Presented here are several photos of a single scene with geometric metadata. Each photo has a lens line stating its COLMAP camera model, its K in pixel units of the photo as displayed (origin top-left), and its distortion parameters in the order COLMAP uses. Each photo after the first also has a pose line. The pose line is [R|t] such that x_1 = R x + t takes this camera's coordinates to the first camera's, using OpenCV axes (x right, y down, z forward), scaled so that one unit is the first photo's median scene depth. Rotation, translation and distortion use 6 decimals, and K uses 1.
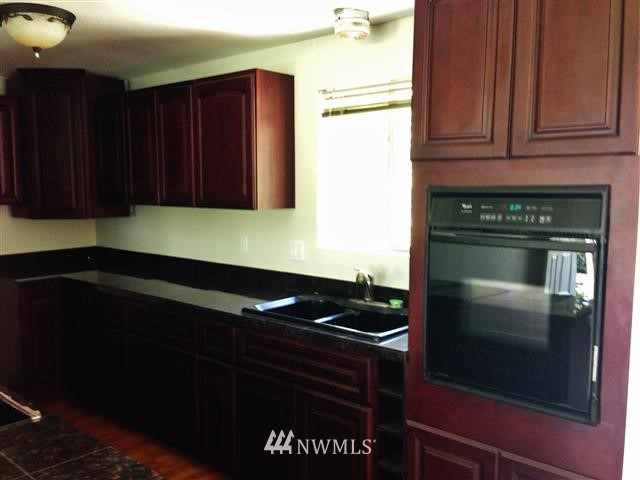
lens RADIAL K [[599.2, 0, 320.6], [0, 599.2, 249.7], [0, 0, 1]] dist [0.012131, 0.001670]
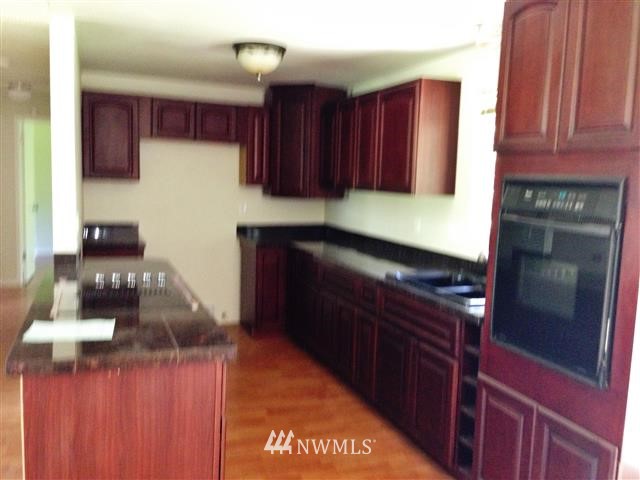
lens RADIAL K [[606.3, 0, 320.0], [0, 606.3, 240.0], [0, 0, 1]] dist [0.001689, 0.008472]
pose [[0.879048, 0.074989, -0.470799, 0.392480], [-0.080189, 0.996739, 0.009036, 0.034512], [0.469941, 0.029810, 0.882194, -0.197993]]
